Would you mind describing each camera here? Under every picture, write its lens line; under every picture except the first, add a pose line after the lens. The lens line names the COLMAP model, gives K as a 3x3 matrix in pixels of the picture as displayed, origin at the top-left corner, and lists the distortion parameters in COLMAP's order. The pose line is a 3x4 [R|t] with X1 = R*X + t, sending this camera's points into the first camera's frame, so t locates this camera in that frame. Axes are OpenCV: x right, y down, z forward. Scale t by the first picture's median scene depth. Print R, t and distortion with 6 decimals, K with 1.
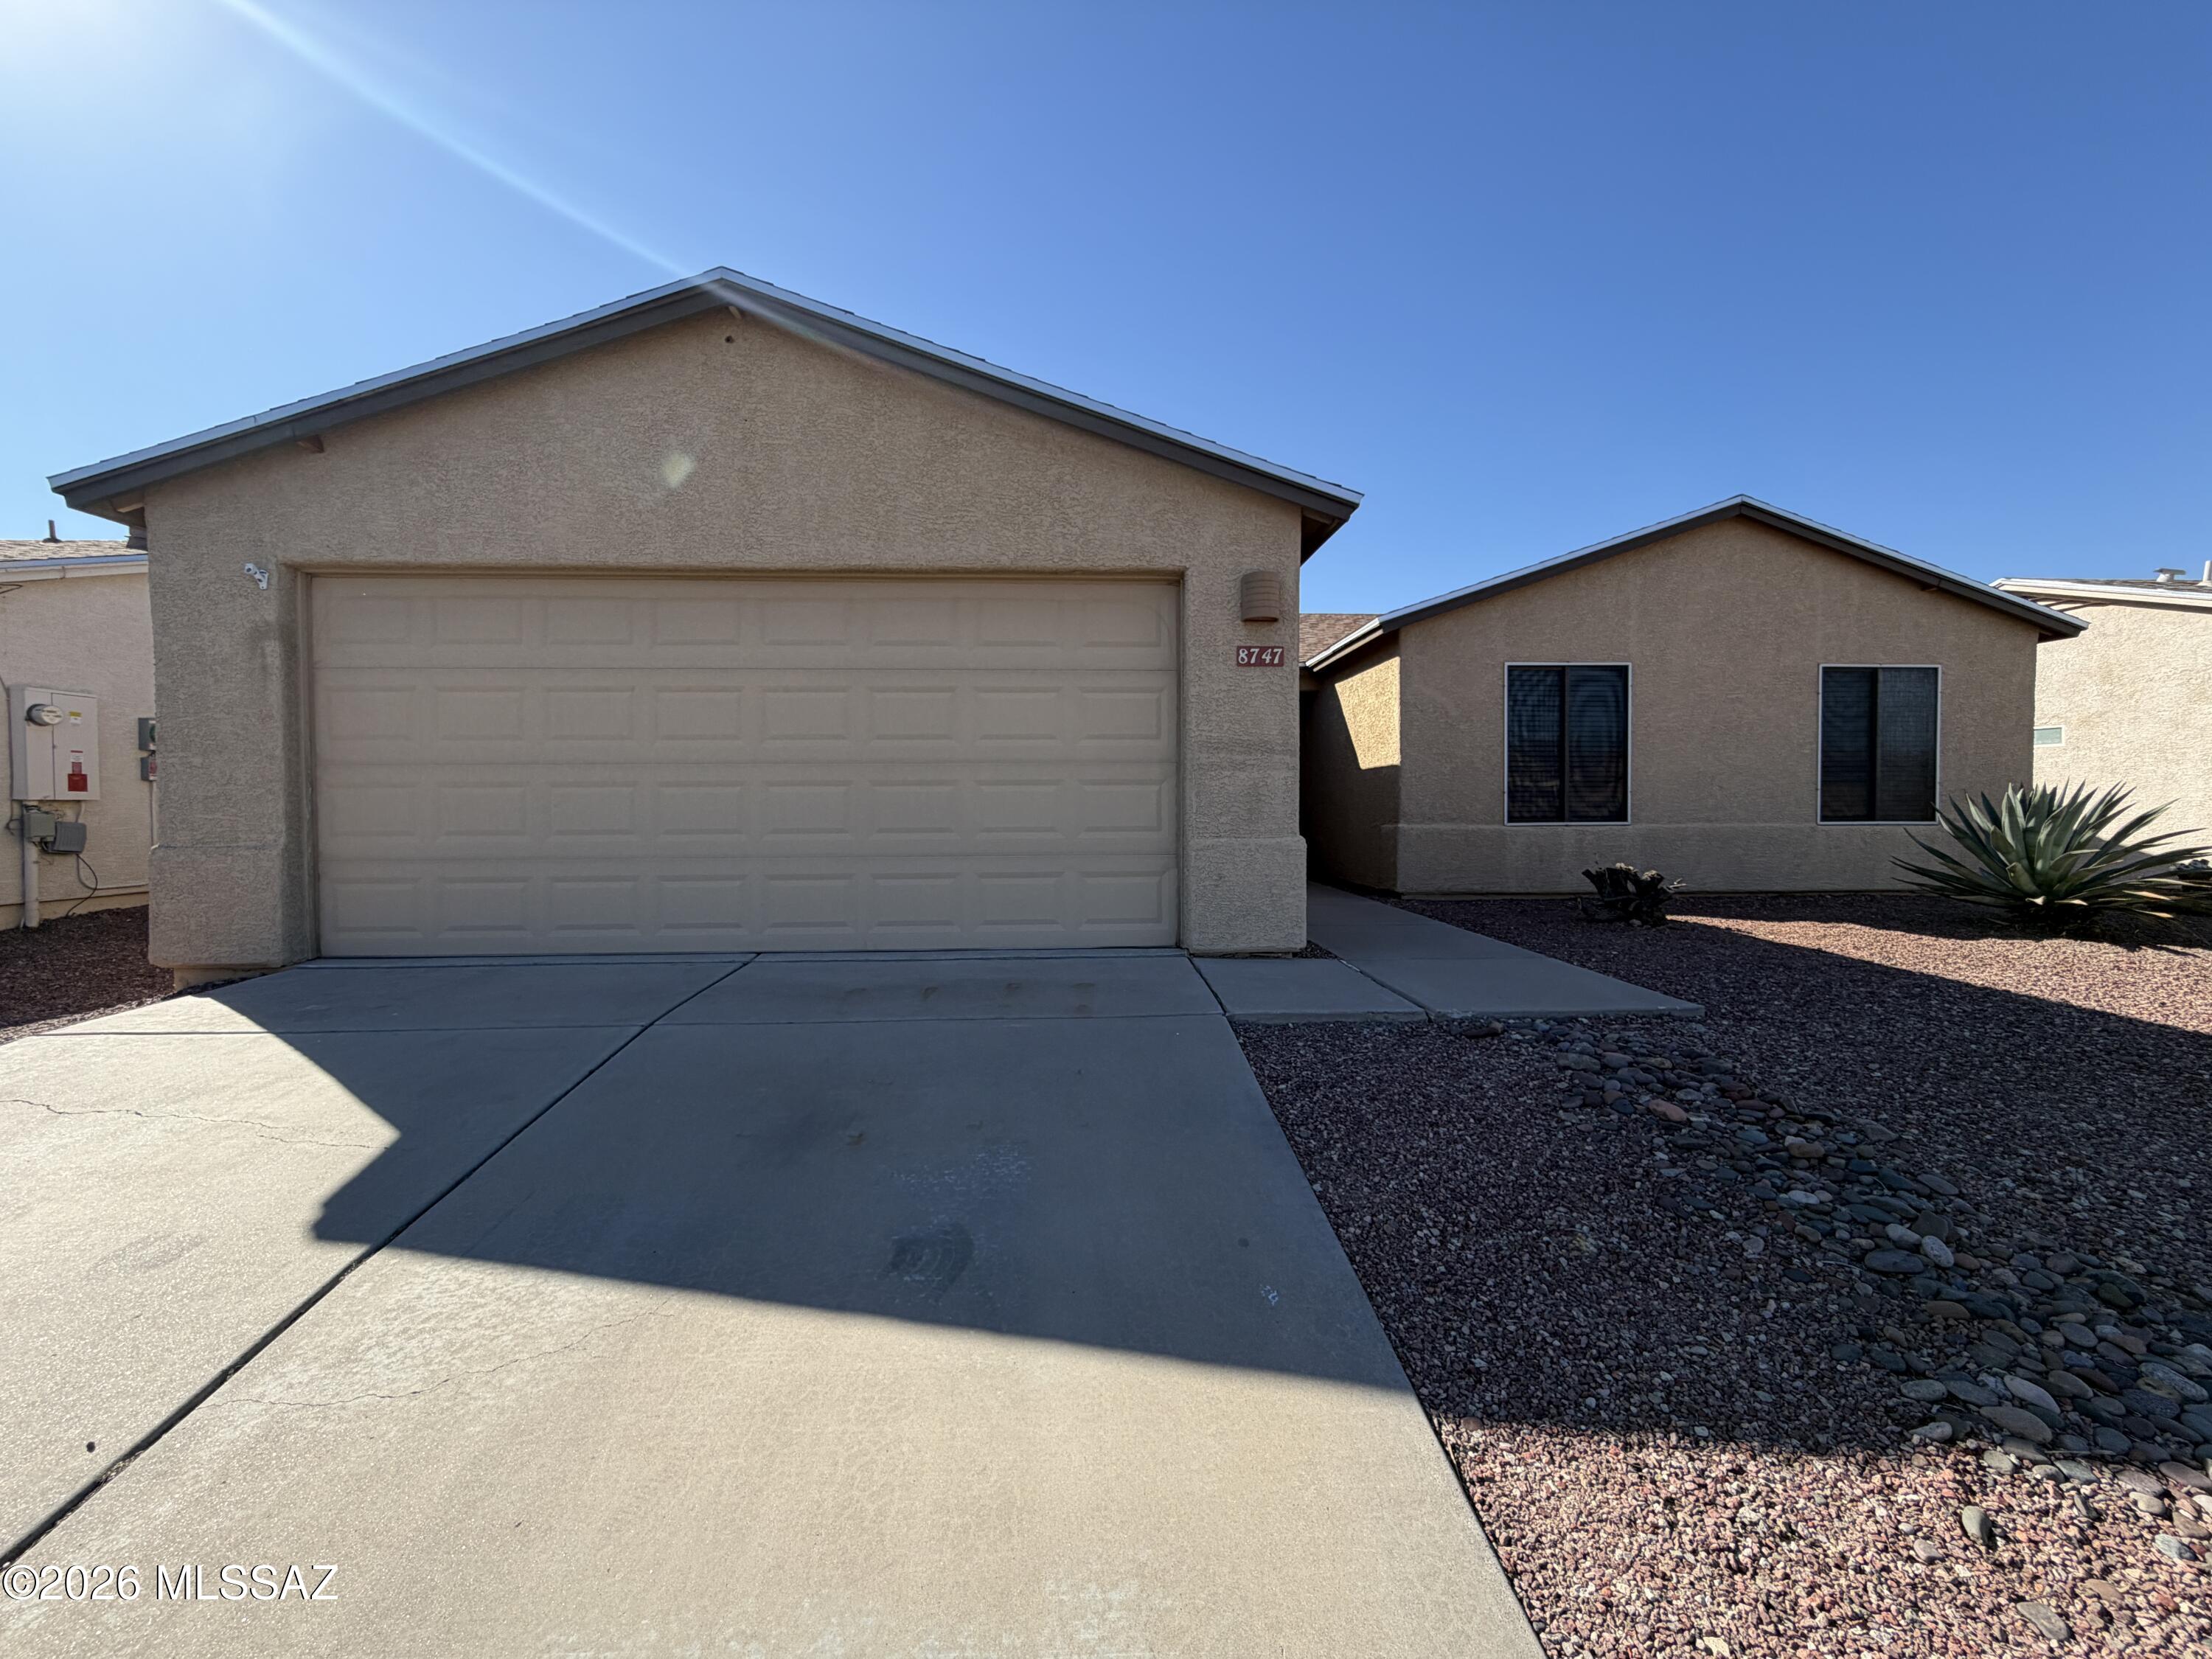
lens RADIAL K [[886.0, 0, 1091.0], [0, 886.0, 827.3], [0, 0, 1]] dist [0.000003, 0.000502]
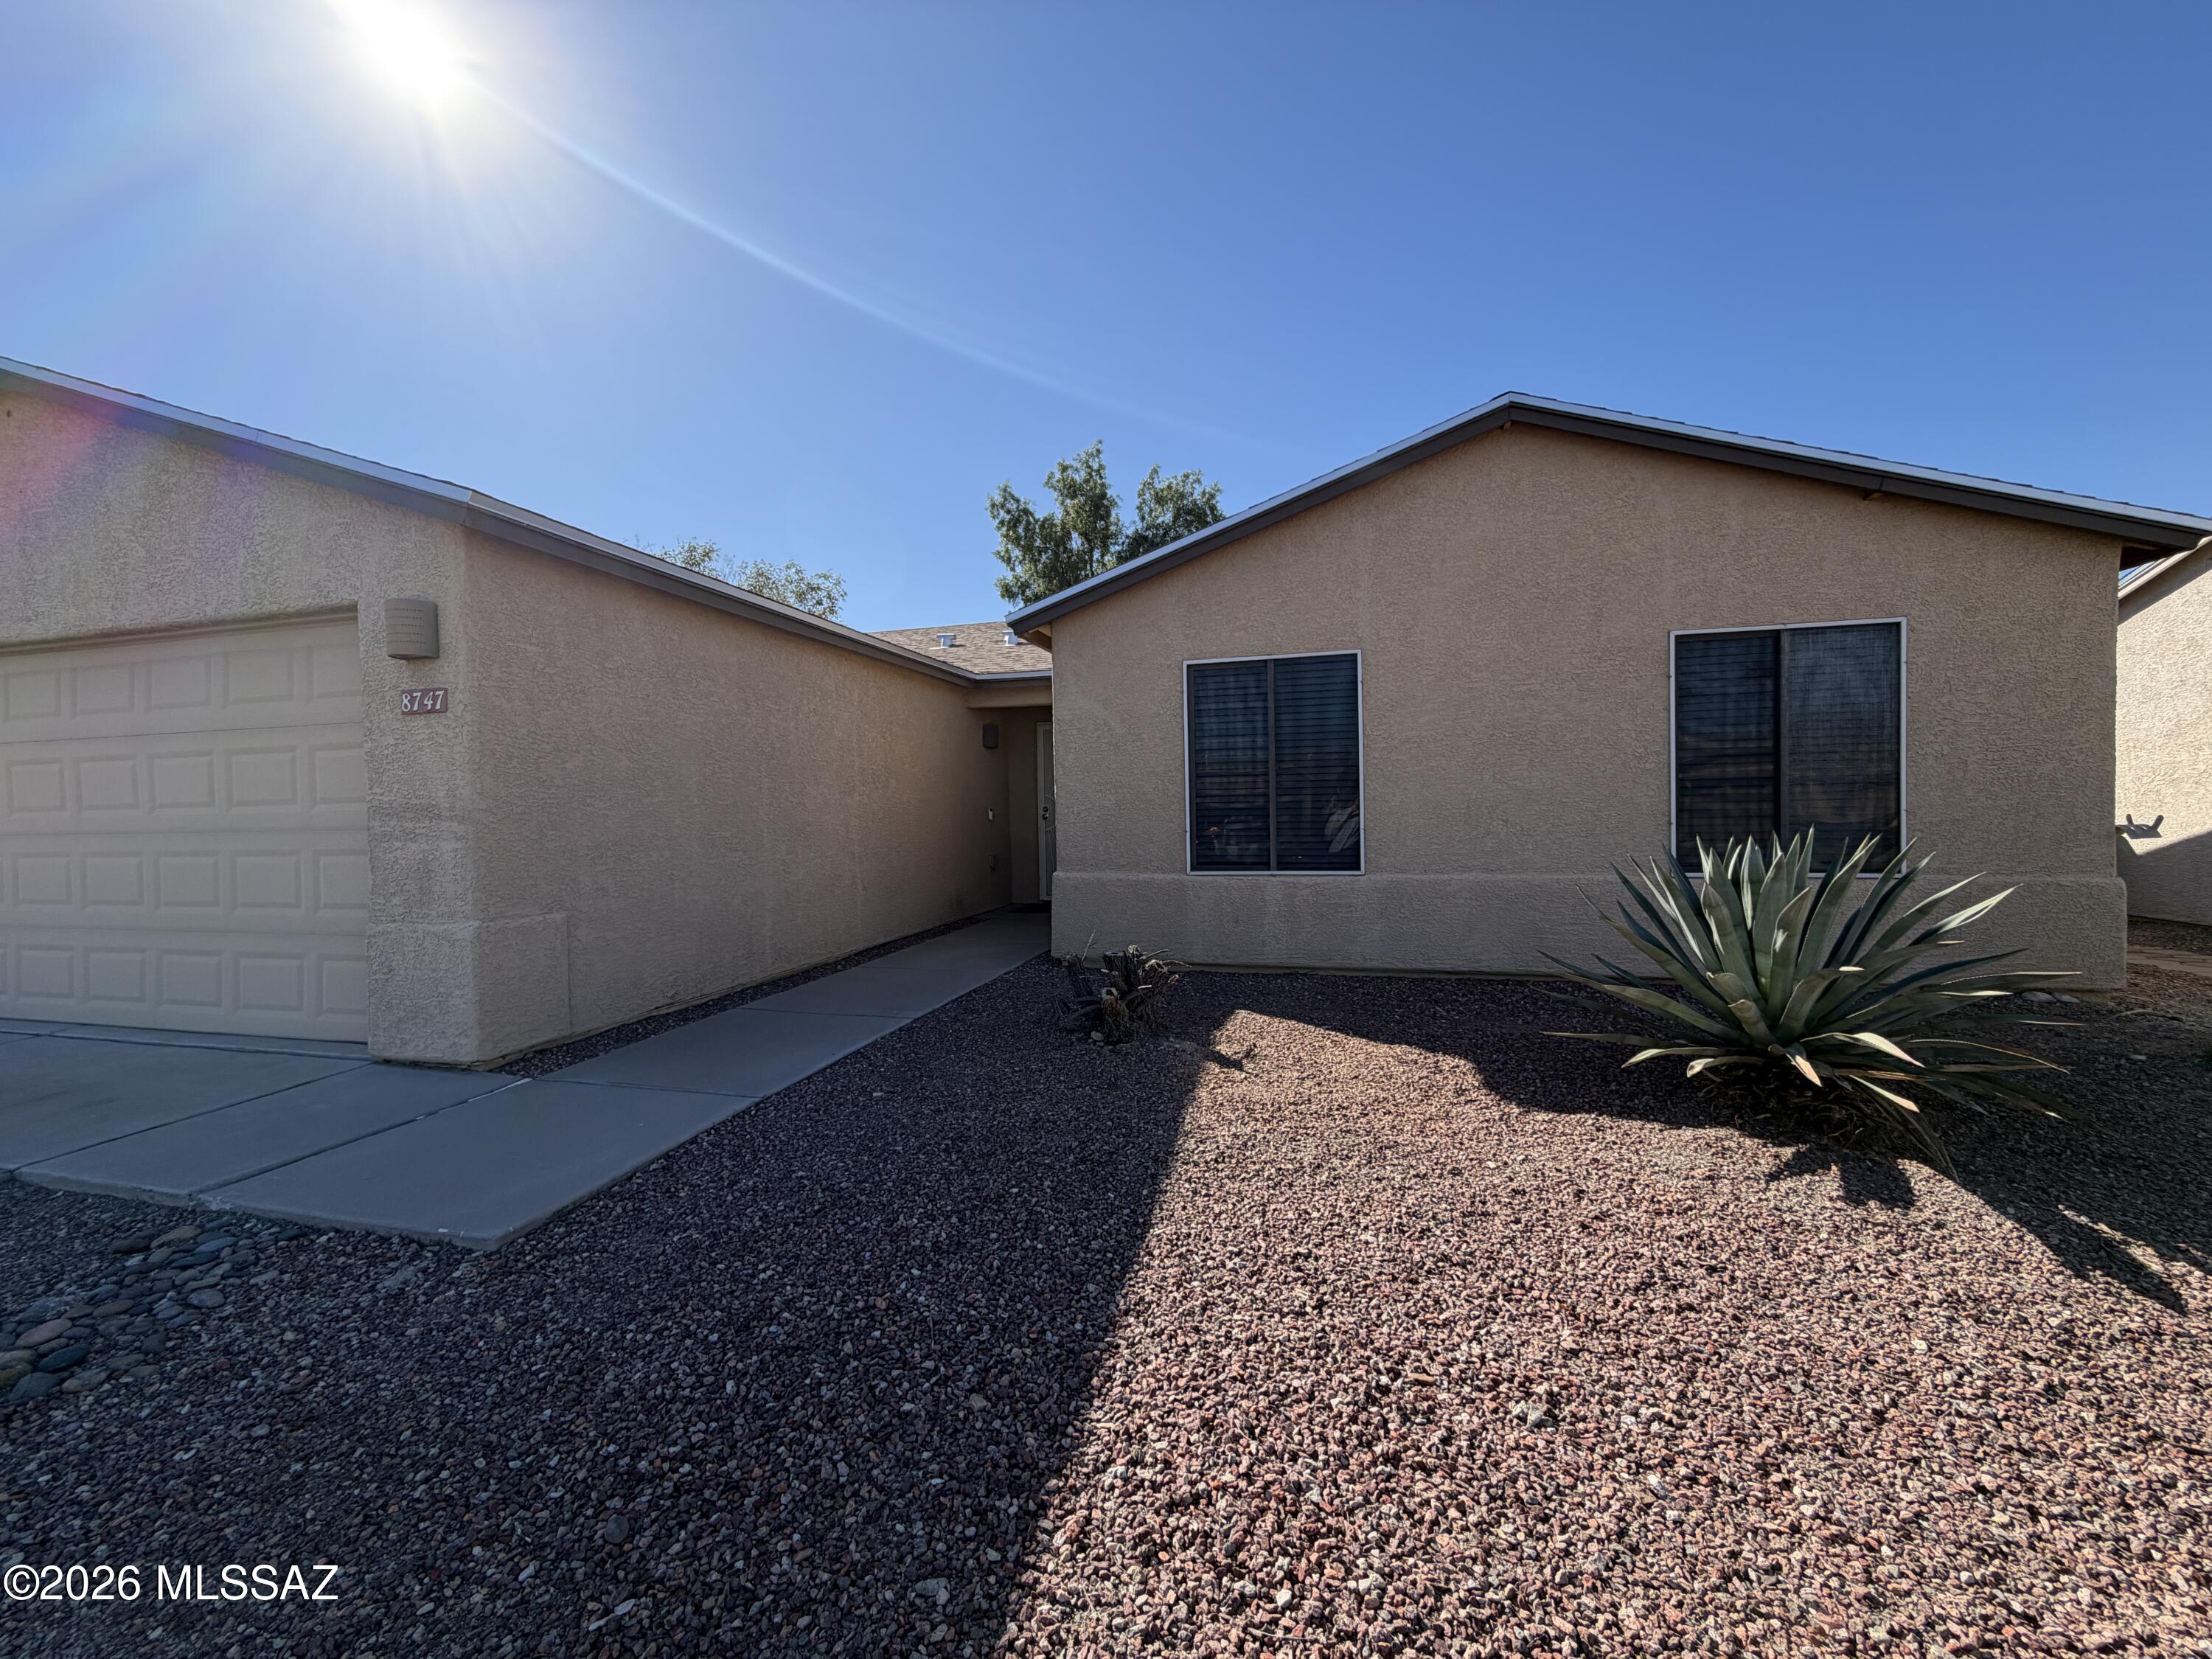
lens RADIAL K [[886.0, 0, 1098.4], [0, 886.0, 825.3], [0, 0, 1]] dist [0.000003, 0.000502]
pose [[0.951579, -0.008176, -0.307297, 1.007118], [0.008073, 0.999966, -0.001607, -0.070659], [0.307300, -0.000952, 0.951612, 0.402866]]
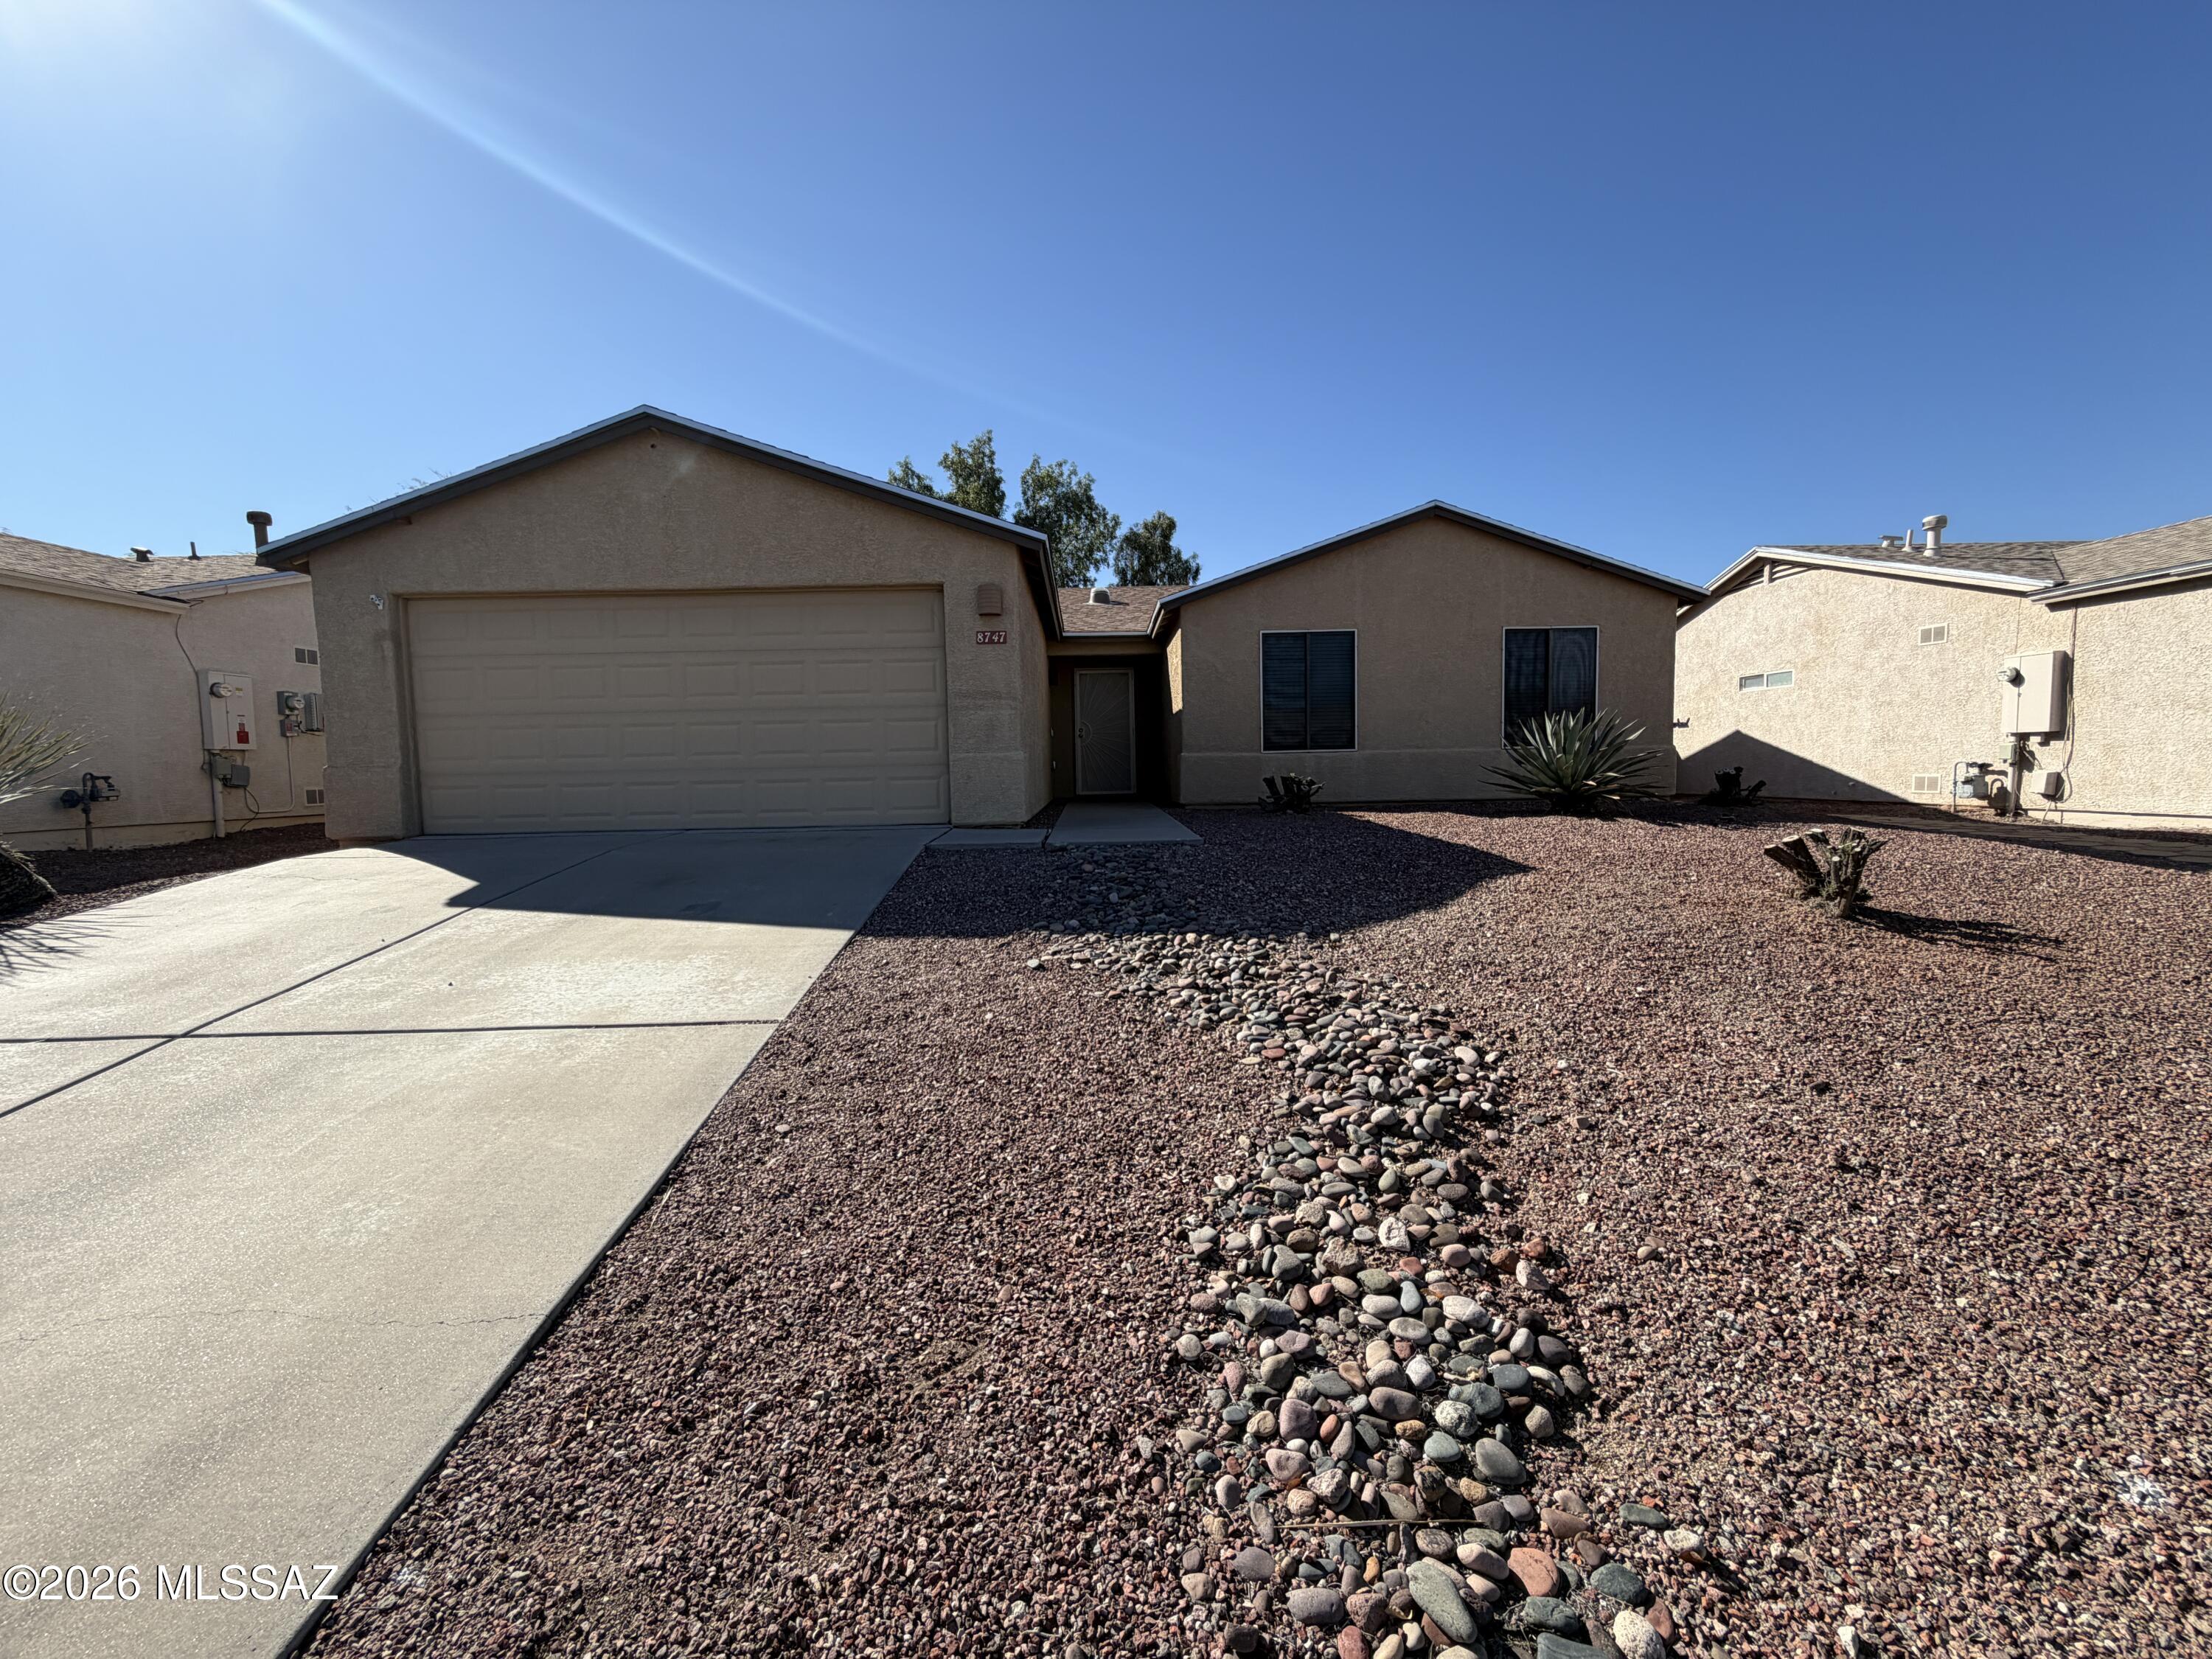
lens RADIAL K [[886.0, 0, 1095.9], [0, 886.0, 829.1], [0, 0, 1]] dist [0.000003, 0.000502]
pose [[0.999320, -0.013178, -0.034447, 0.416699], [0.014750, 0.998843, 0.045782, 0.077410], [0.033804, -0.046259, 0.998357, -0.576397]]
